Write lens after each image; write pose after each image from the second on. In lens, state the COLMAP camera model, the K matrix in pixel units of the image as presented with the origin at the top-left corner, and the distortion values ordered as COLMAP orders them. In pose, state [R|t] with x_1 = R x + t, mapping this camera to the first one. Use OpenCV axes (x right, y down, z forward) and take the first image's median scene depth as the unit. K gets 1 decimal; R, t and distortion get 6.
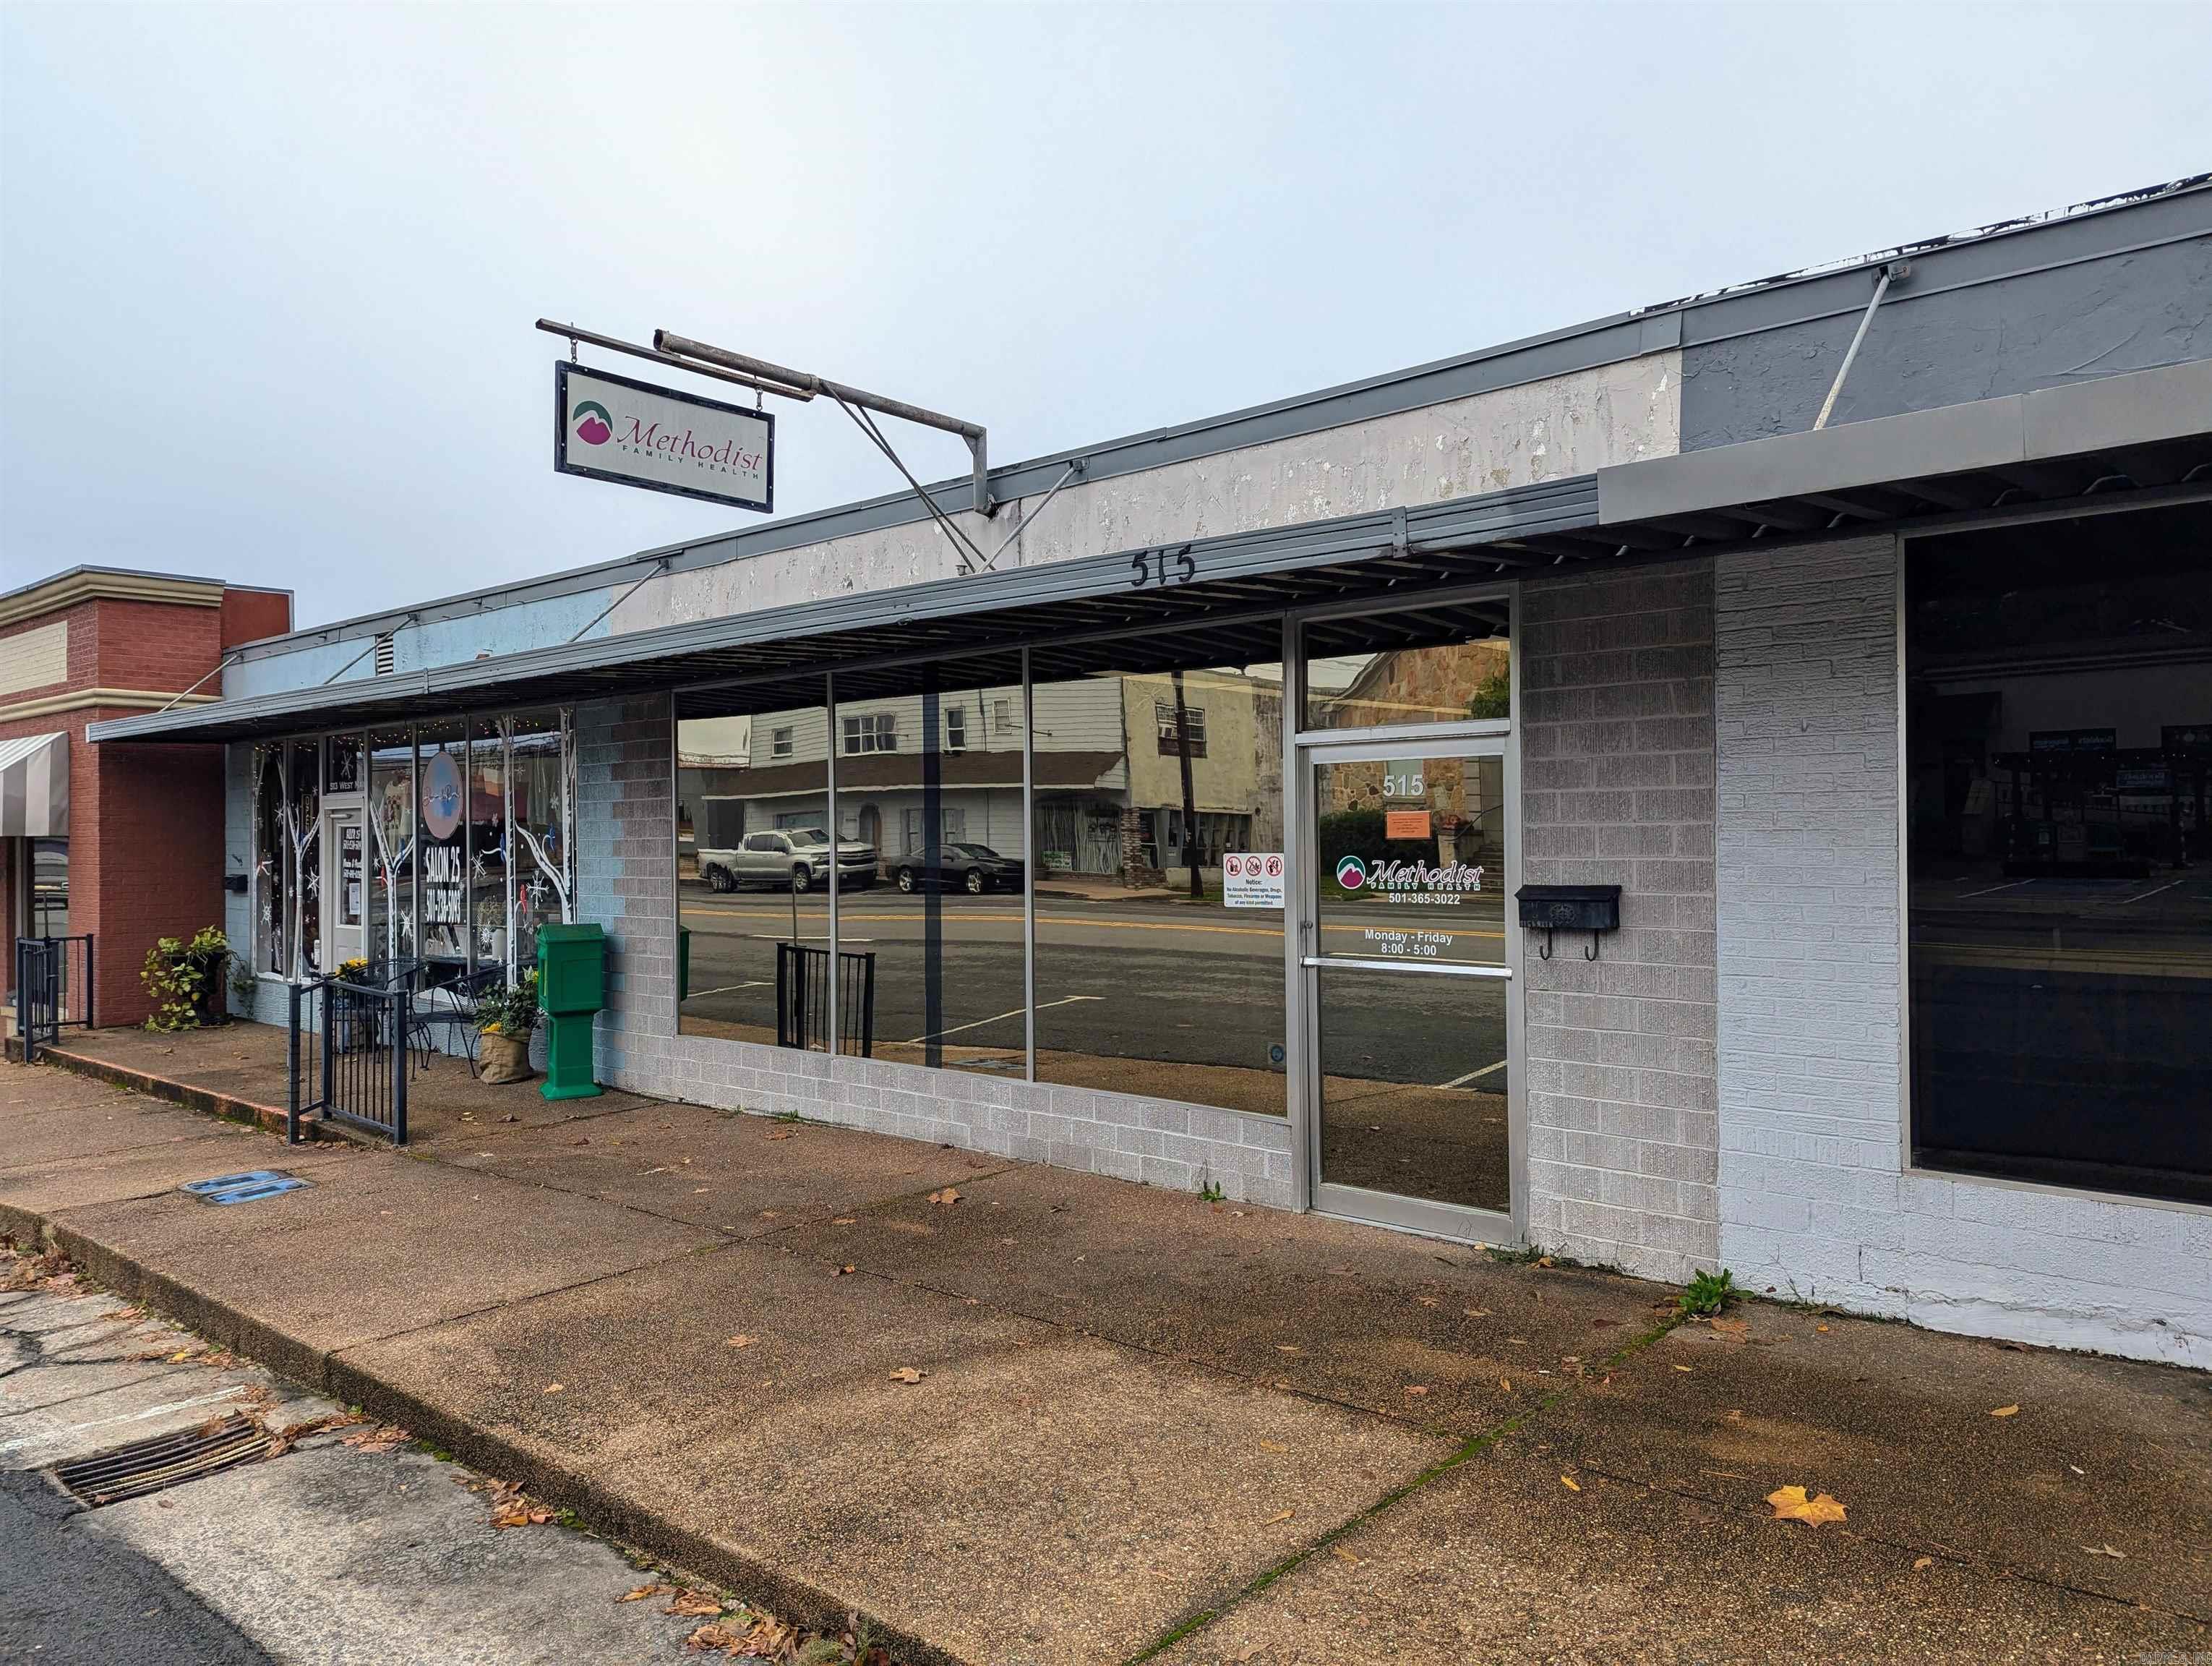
lens RADIAL K [[1538.8, 0, 1115.9], [0, 1538.8, 841.0], [0, 0, 1]] dist [0.049277, -0.042381]
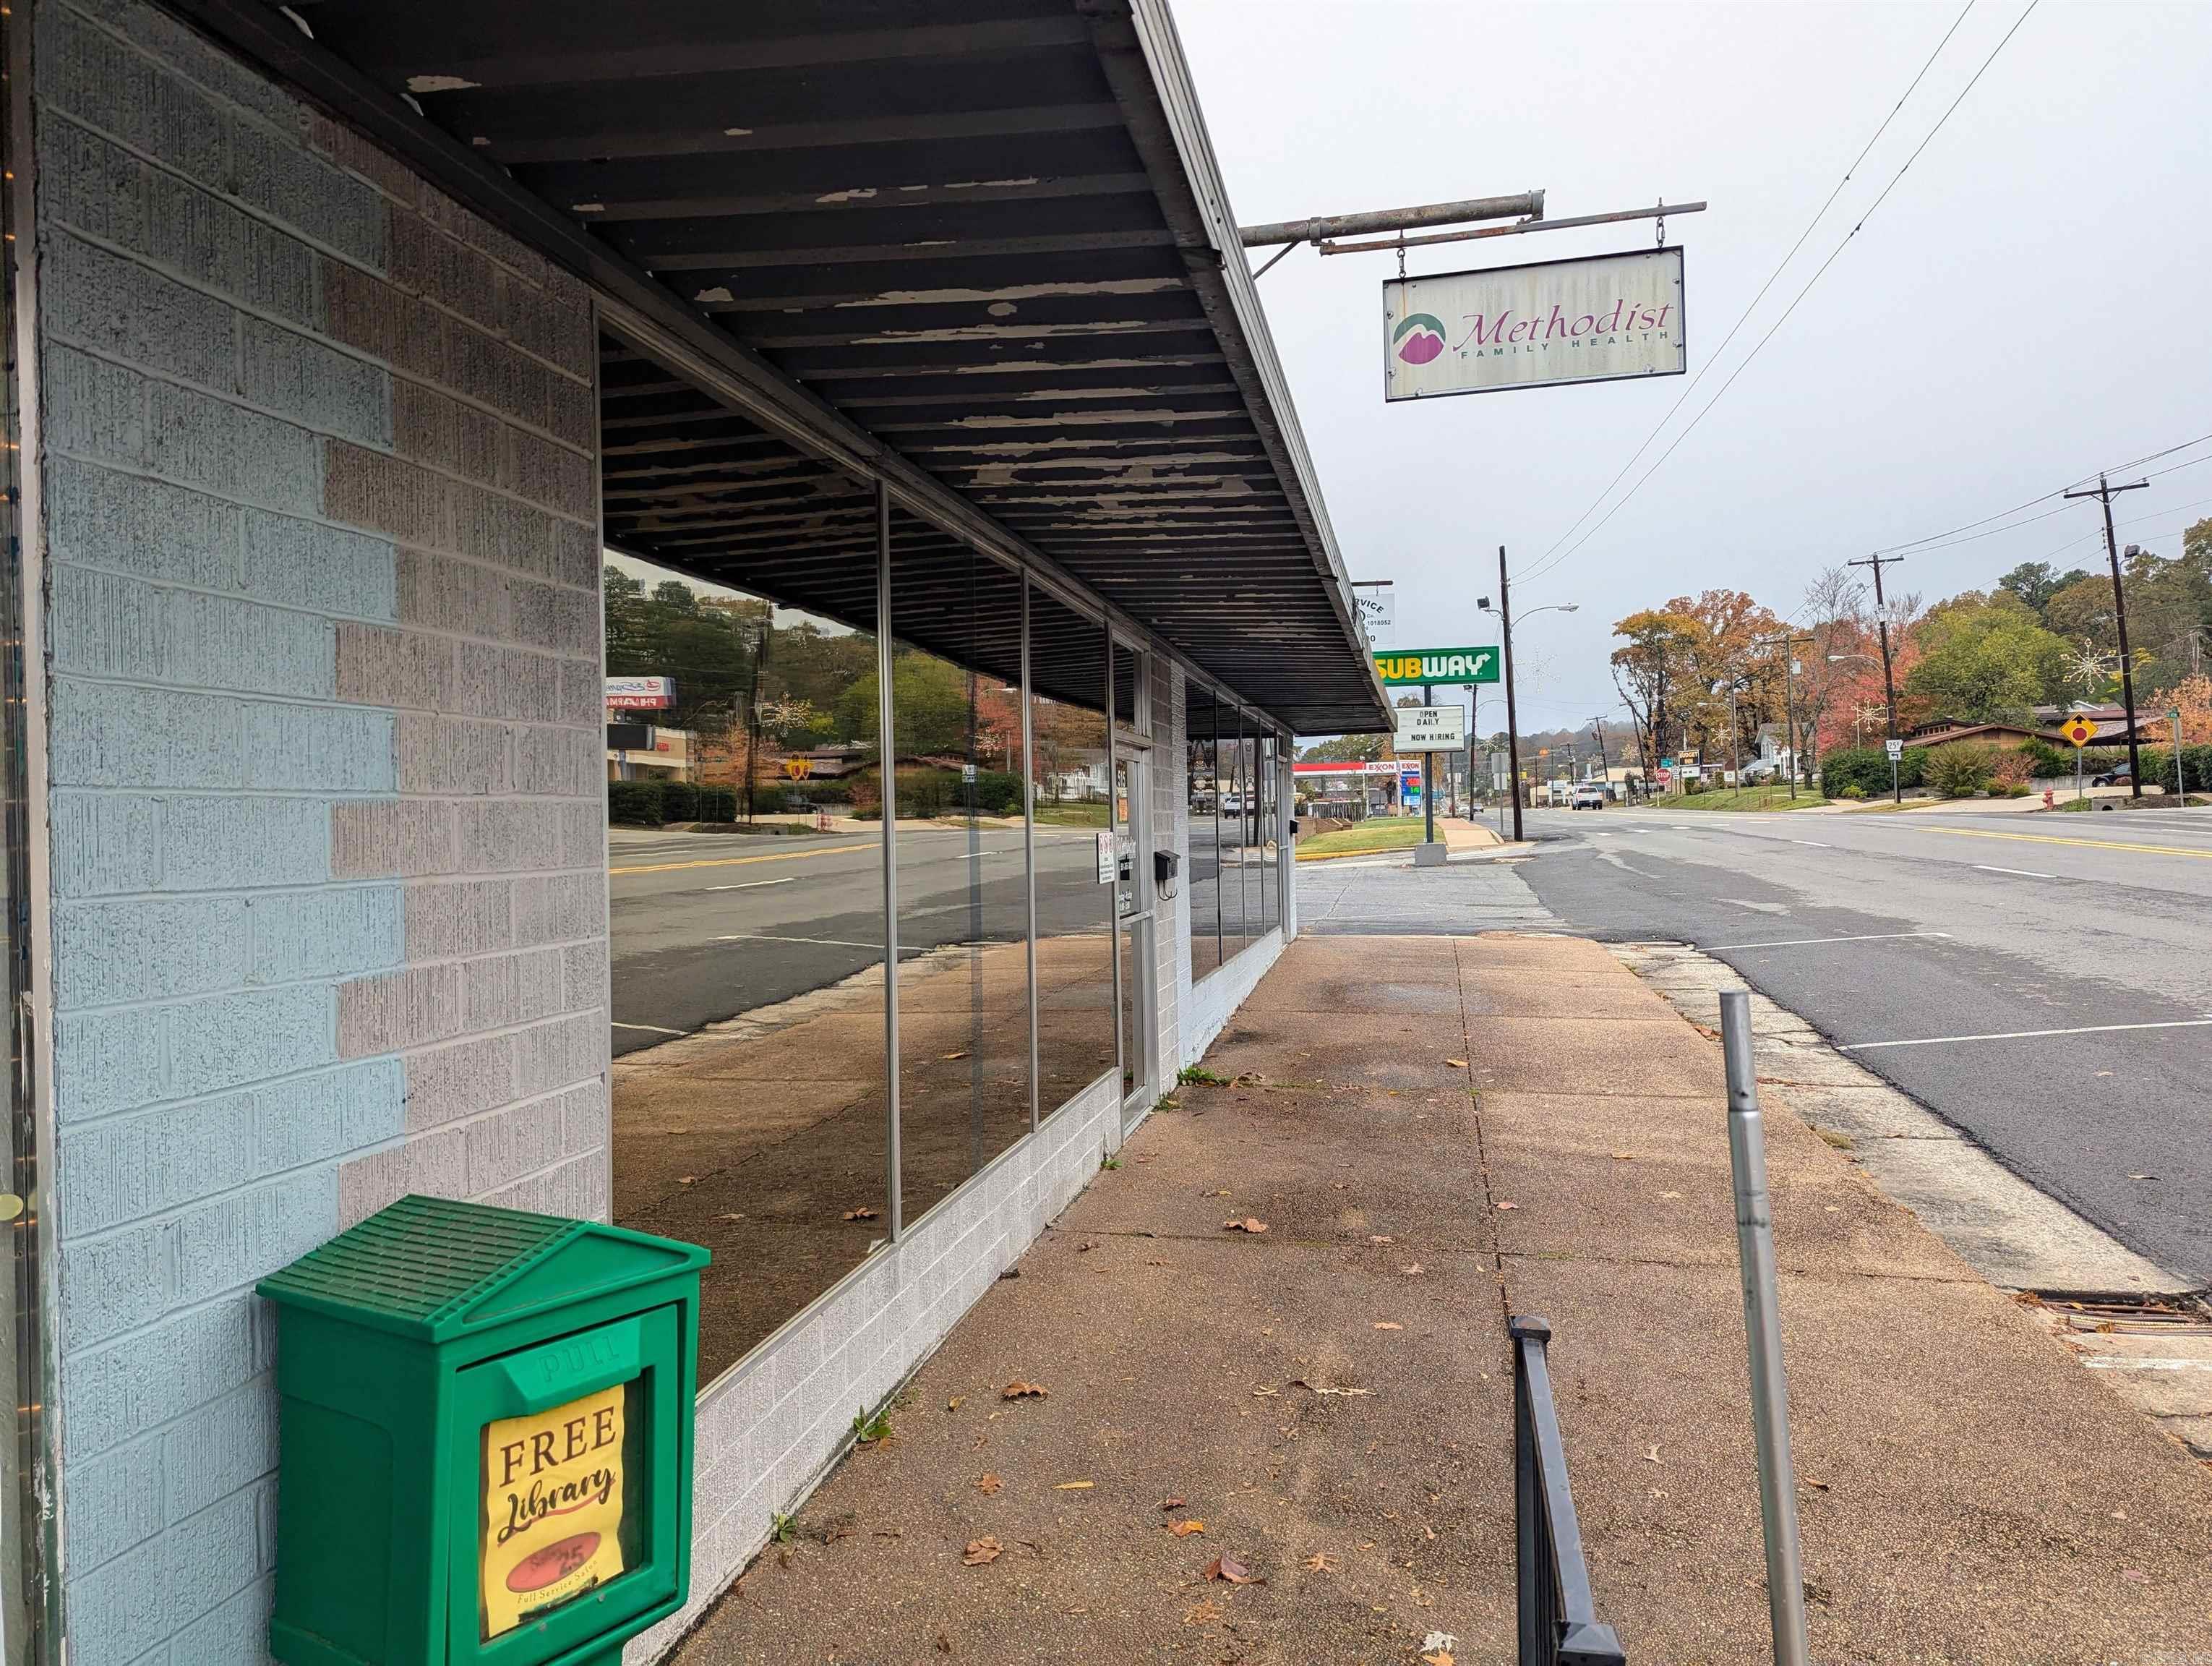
lens RADIAL K [[1538.8, 0, 1115.9], [0, 1538.8, 841.0], [0, 0, 1]] dist [0.049277, -0.042381]
pose [[-0.501289, 0.014712, 0.865155, -1.026001], [0.029765, 0.999557, 0.000248, 0.015684], [-0.864768, 0.025876, -0.501505, 1.858610]]
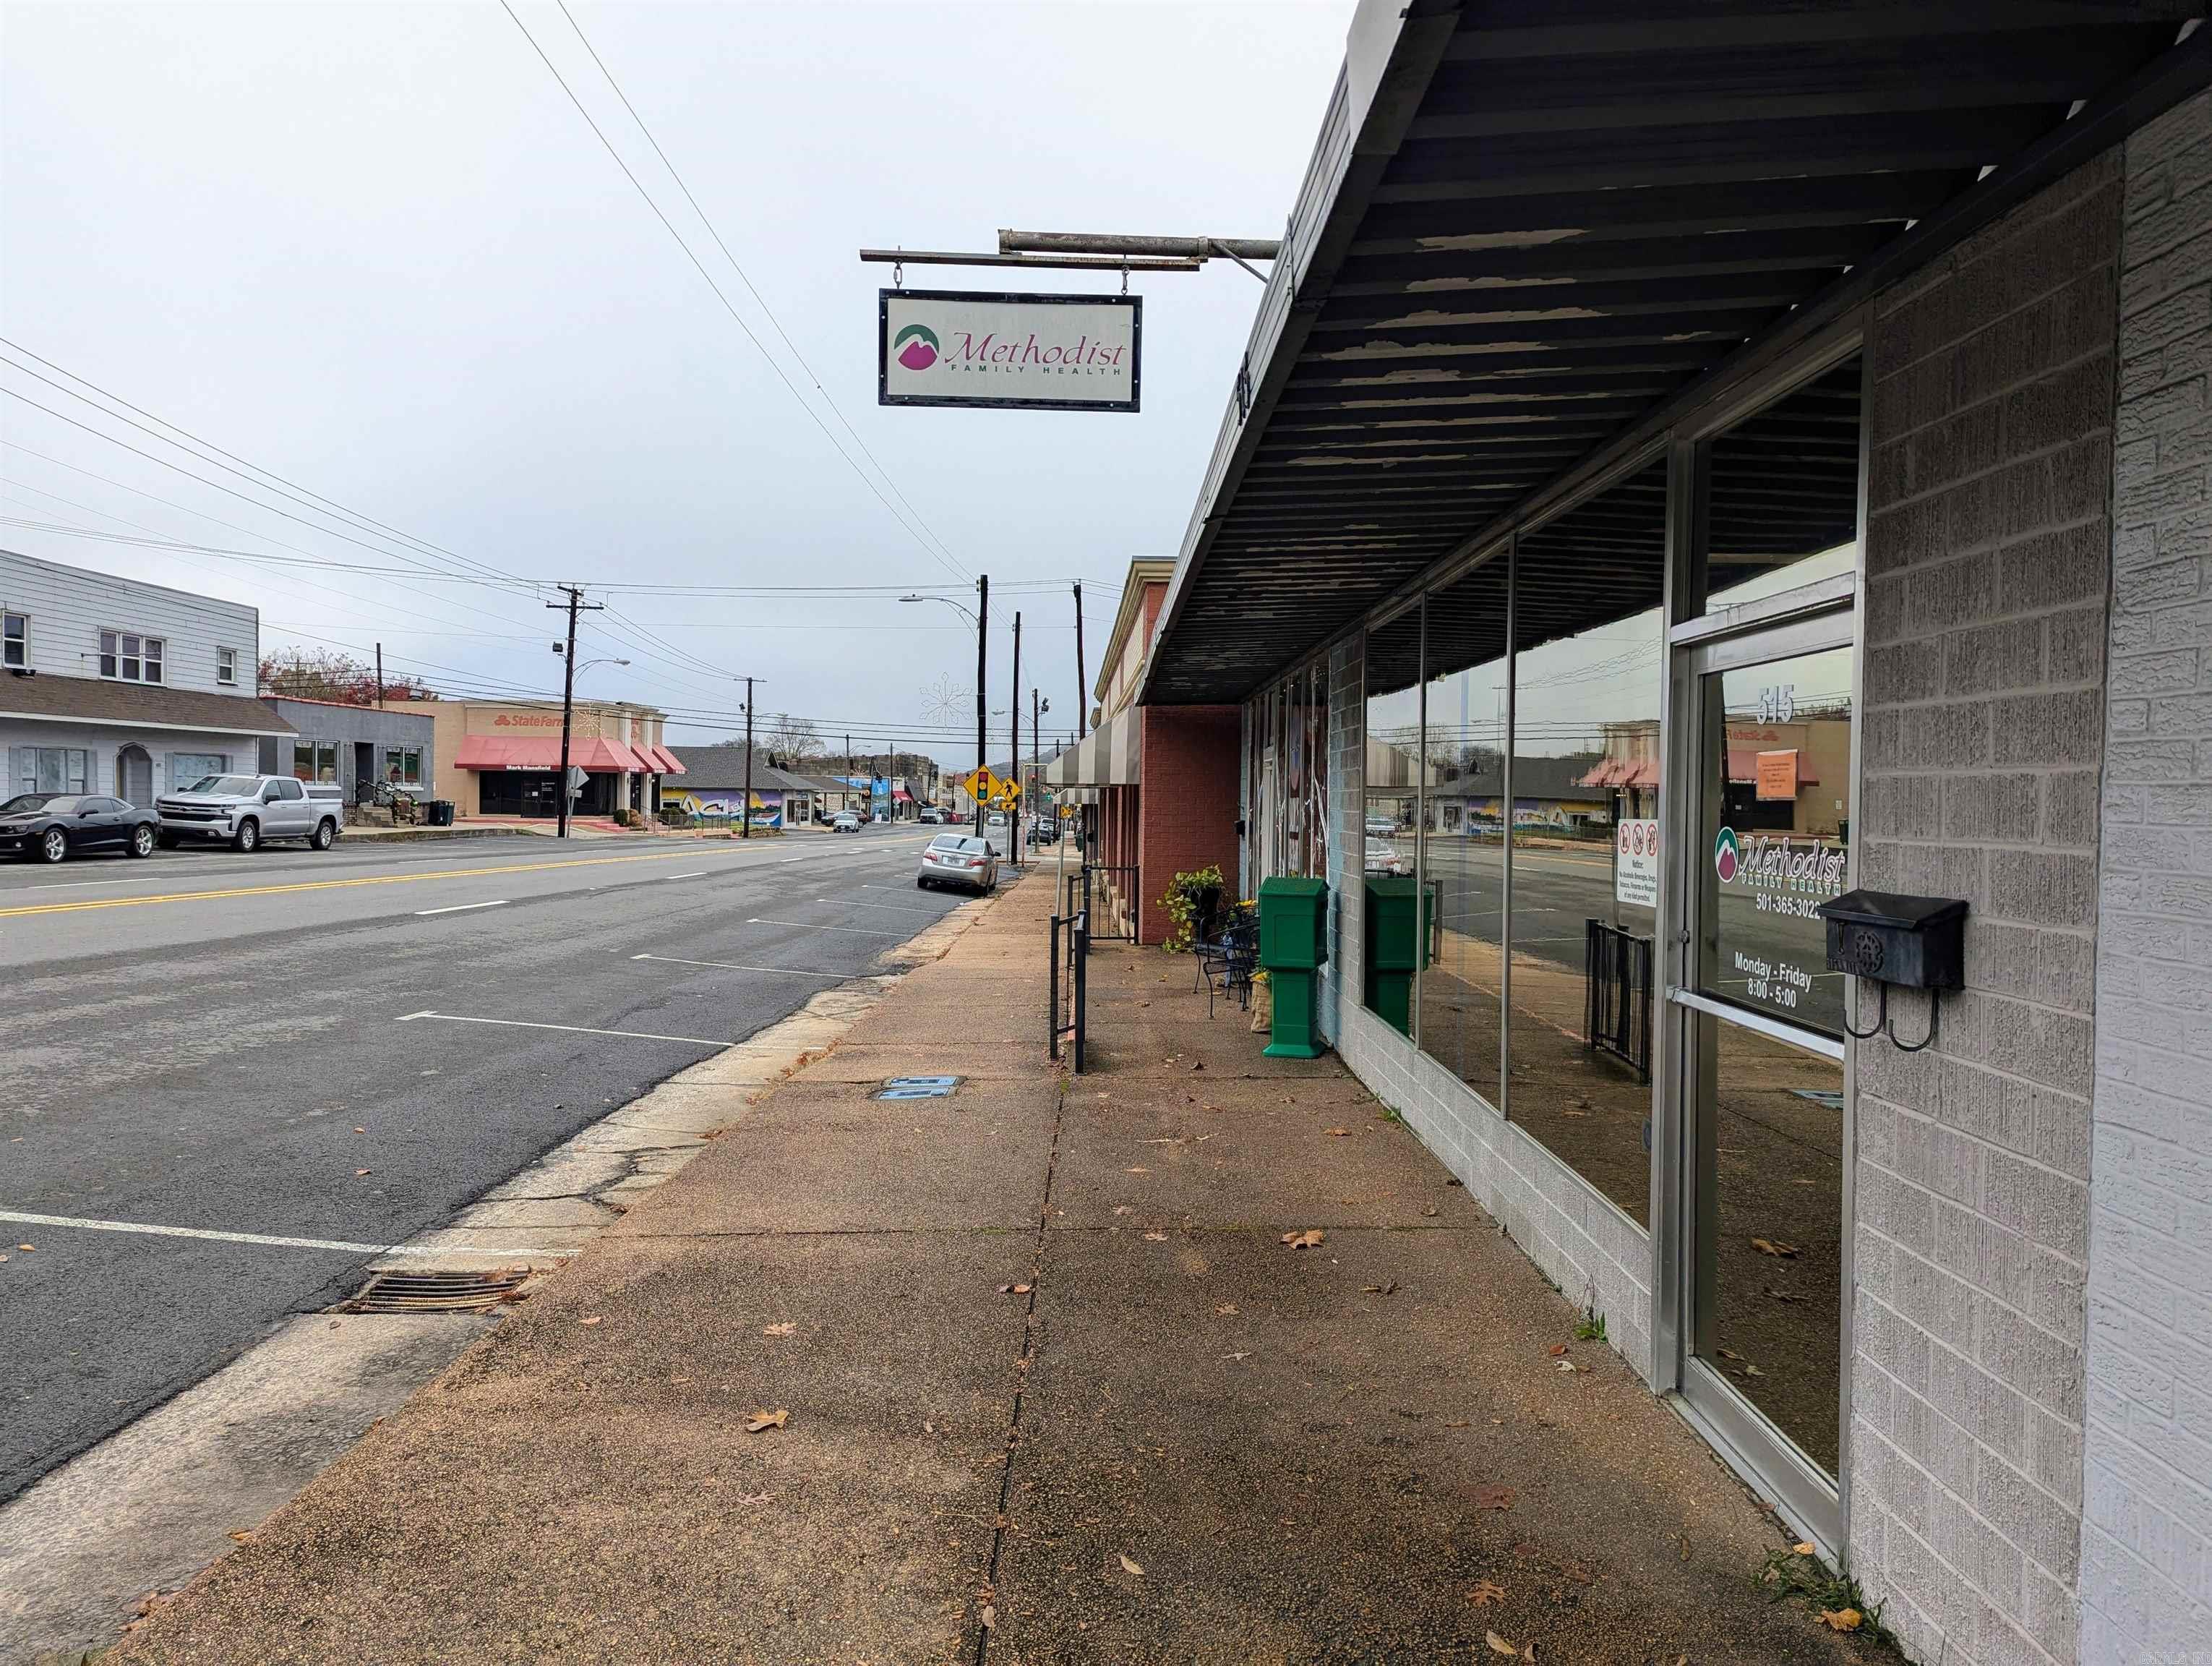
lens RADIAL K [[1538.8, 0, 1115.9], [0, 1538.8, 841.0], [0, 0, 1]] dist [0.049277, -0.042381]
pose [[0.671038, 0.039340, -0.740379, 0.511678], [-0.019514, 0.999182, 0.035405, -0.001440], [0.741166, -0.009310, 0.671257, 0.492745]]
